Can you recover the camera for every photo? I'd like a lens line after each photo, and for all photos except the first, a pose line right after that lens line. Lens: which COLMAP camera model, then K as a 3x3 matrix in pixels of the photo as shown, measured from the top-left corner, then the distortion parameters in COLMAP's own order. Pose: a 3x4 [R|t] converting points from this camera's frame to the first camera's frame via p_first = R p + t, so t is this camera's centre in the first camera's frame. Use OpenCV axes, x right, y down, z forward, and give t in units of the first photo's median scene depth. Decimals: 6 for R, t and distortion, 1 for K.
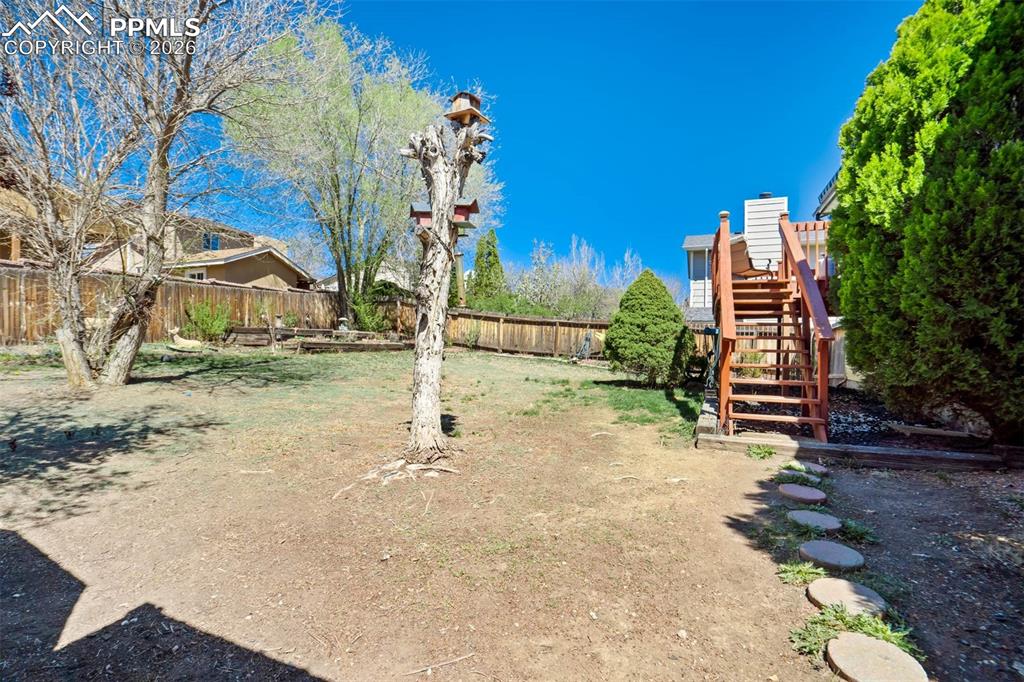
lens RADIAL K [[508.0, 0, 512.0], [0, 508.0, 341.0], [0, 0, 1]] dist [-0.043839, 0.000285]
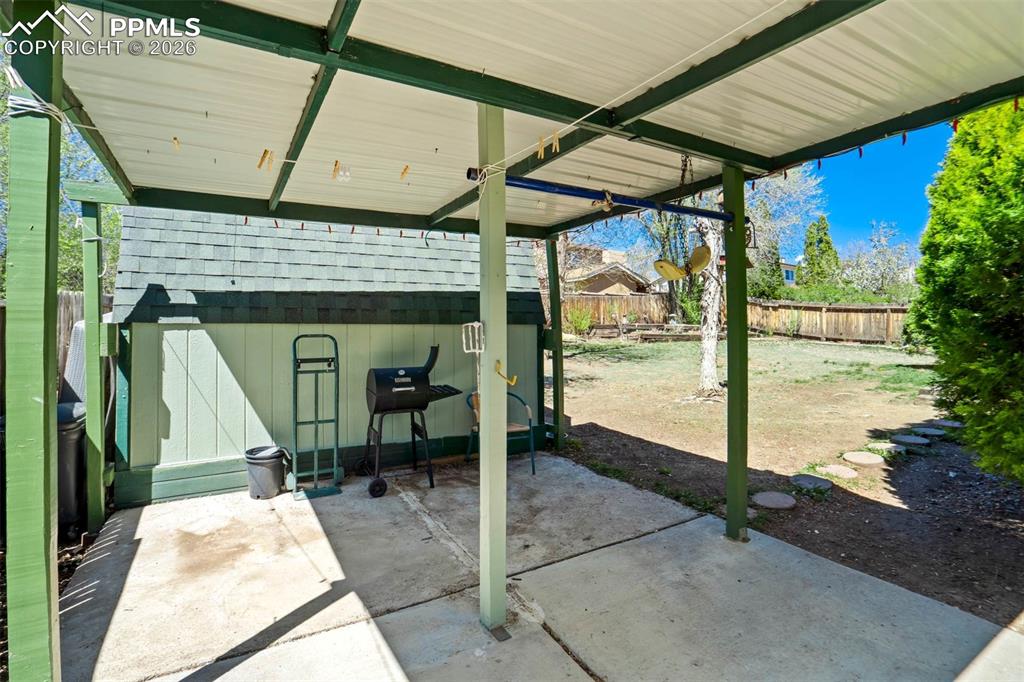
lens RADIAL K [[508.0, 0, 512.0], [0, 508.0, 341.0], [0, 0, 1]] dist [-0.043839, 0.000285]
pose [[0.799437, -0.012432, -0.600622, 0.105822], [0.021163, 0.999748, 0.007474, 0.002822], [0.600378, -0.018686, 0.799498, -0.256027]]
